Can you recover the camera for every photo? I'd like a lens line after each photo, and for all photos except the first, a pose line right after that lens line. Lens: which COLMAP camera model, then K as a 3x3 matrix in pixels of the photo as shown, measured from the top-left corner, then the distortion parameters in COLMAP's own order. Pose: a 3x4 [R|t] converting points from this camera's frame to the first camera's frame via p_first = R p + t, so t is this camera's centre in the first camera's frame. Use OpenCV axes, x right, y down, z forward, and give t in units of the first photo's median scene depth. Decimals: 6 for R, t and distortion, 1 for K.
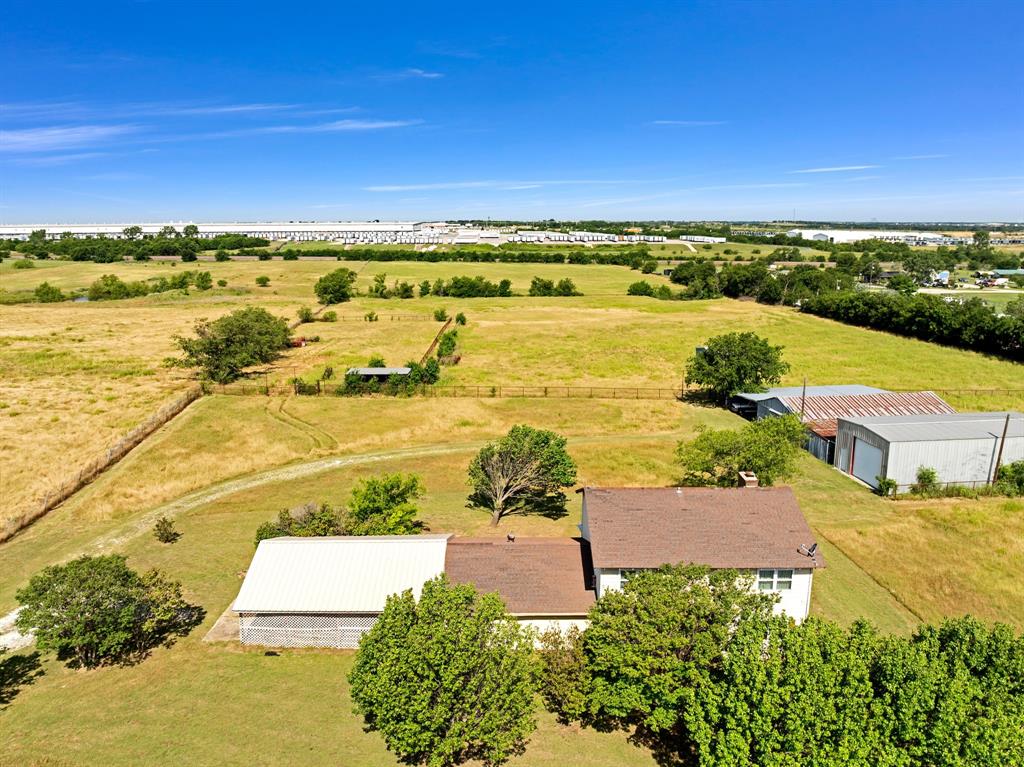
lens RADIAL K [[747.2, 0, 512.0], [0, 747.2, 383.5], [0, 0, 1]] dist [-0.030026, -0.009349]
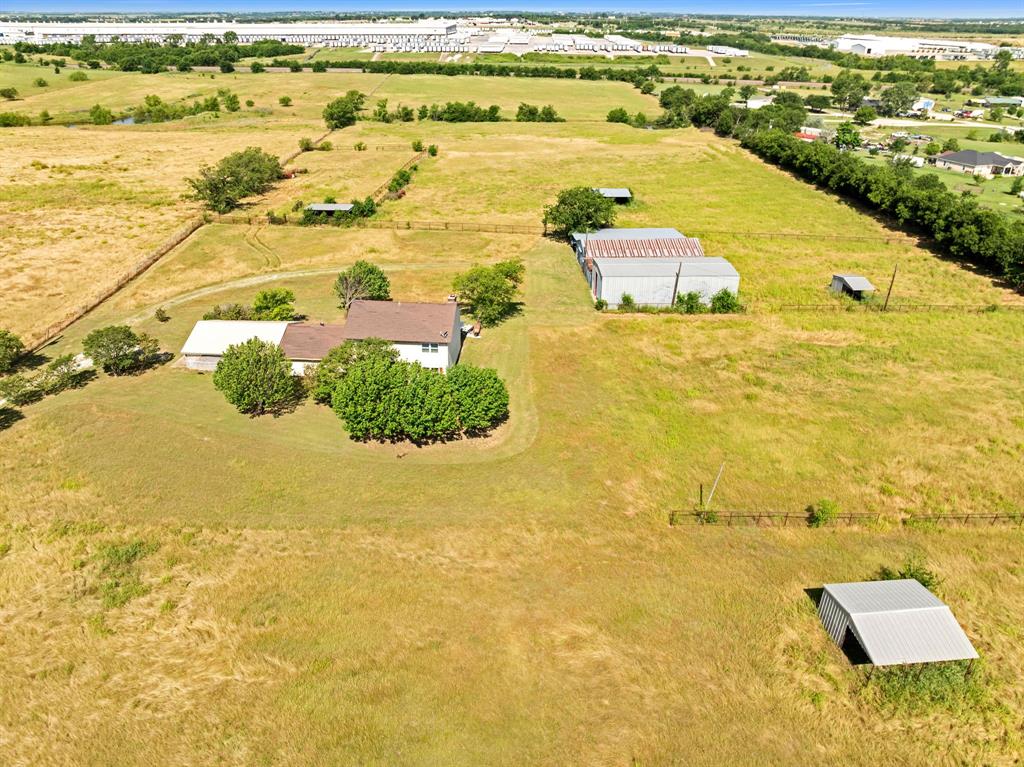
lens RADIAL K [[719.1, 0, 512.0], [0, 719.1, 383.5], [0, 0, 1]] dist [-0.052351, 0.031171]
pose [[0.997101, 0.042388, -0.063192, 0.202918], [-0.023882, 0.962838, 0.269021, -0.052486], [0.072246, -0.266732, 0.961059, -0.265346]]
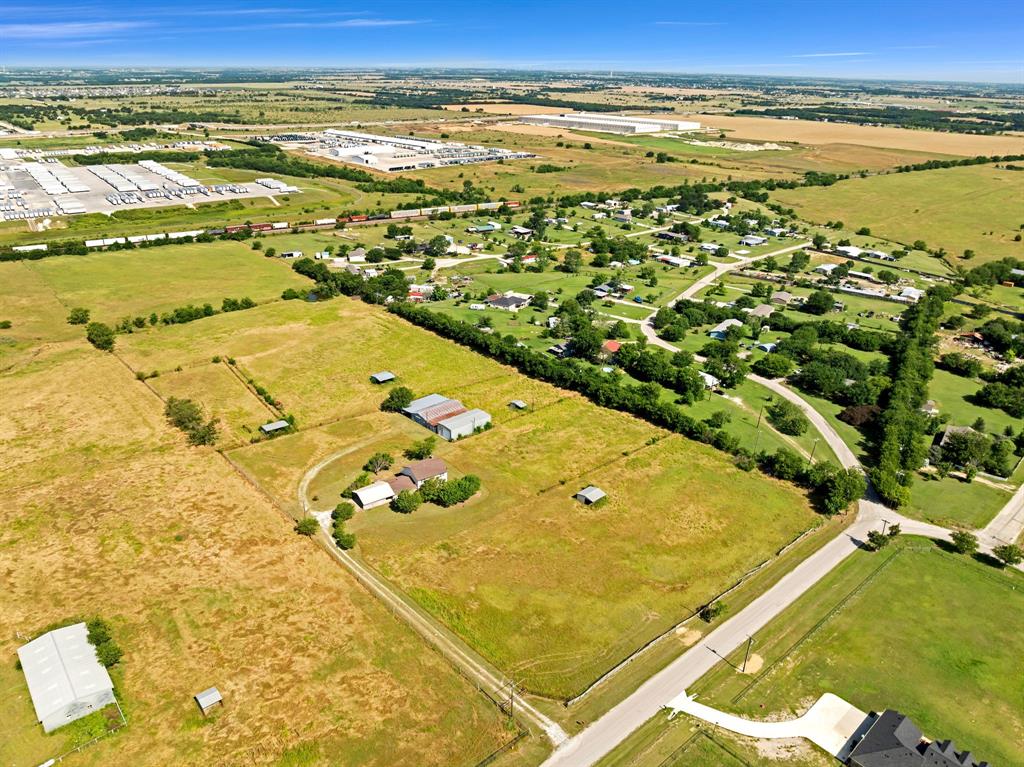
lens RADIAL K [[729.1, 0, 519.1], [0, 729.1, 395.3], [0, 0, 1]] dist [-0.036809, 0.000877]
pose [[0.813895, -0.220728, 0.537451, -0.660011], [0.095826, 0.963355, 0.250529, -0.539125], [-0.573055, -0.152402, 0.805221, -1.228562]]
